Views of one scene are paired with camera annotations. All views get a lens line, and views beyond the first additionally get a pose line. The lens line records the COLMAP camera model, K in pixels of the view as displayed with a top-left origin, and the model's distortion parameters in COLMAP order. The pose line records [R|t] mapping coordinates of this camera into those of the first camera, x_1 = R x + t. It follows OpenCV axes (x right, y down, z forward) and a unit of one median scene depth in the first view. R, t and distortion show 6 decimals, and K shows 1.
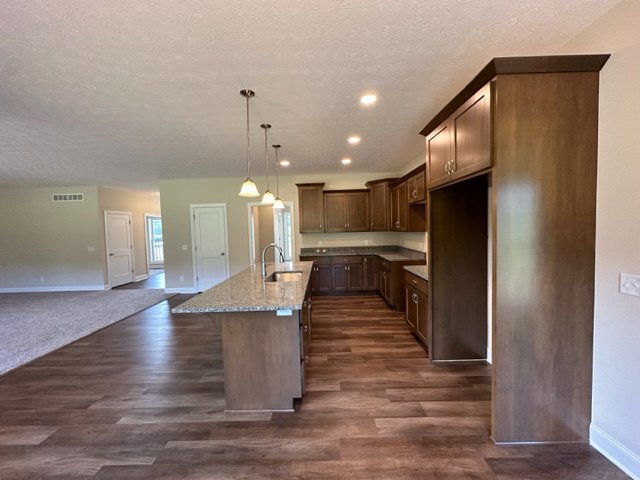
lens RADIAL K [[254.3, 0, 318.9], [0, 254.3, 239.5], [0, 0, 1]] dist [-0.001036, -0.000052]
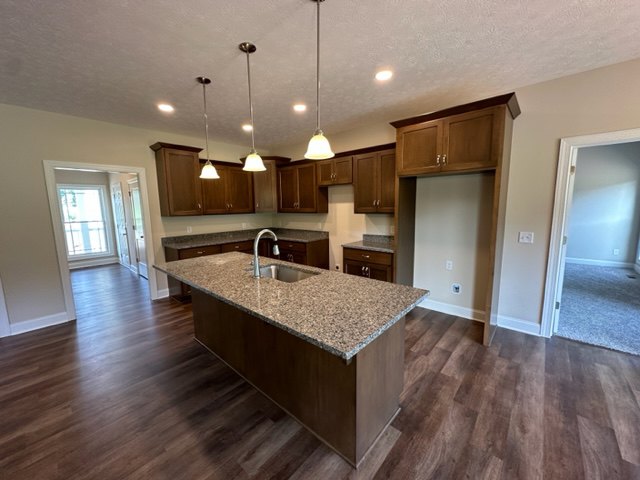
lens RADIAL K [[254.3, 0, 318.9], [0, 254.3, 239.5], [0, 0, 1]] dist [-0.001036, -0.000052]
pose [[0.656388, -0.081220, 0.750039, -0.755043], [0.031570, 0.996274, 0.080256, -0.008640], [-0.753763, -0.029000, 0.656506, 0.525133]]
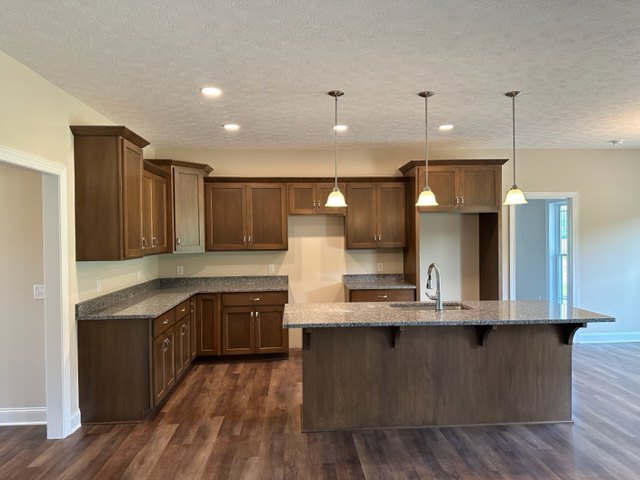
lens RADIAL K [[448.0, 0, 320.0], [0, 448.0, 240.0], [0, 0, 1]] dist [0.066270, -0.079644]
pose [[-0.077573, 0.023636, 0.996707, -1.725275], [0.059623, 0.998040, -0.019027, -0.049540], [-0.995202, 0.057951, -0.078830, 1.725762]]
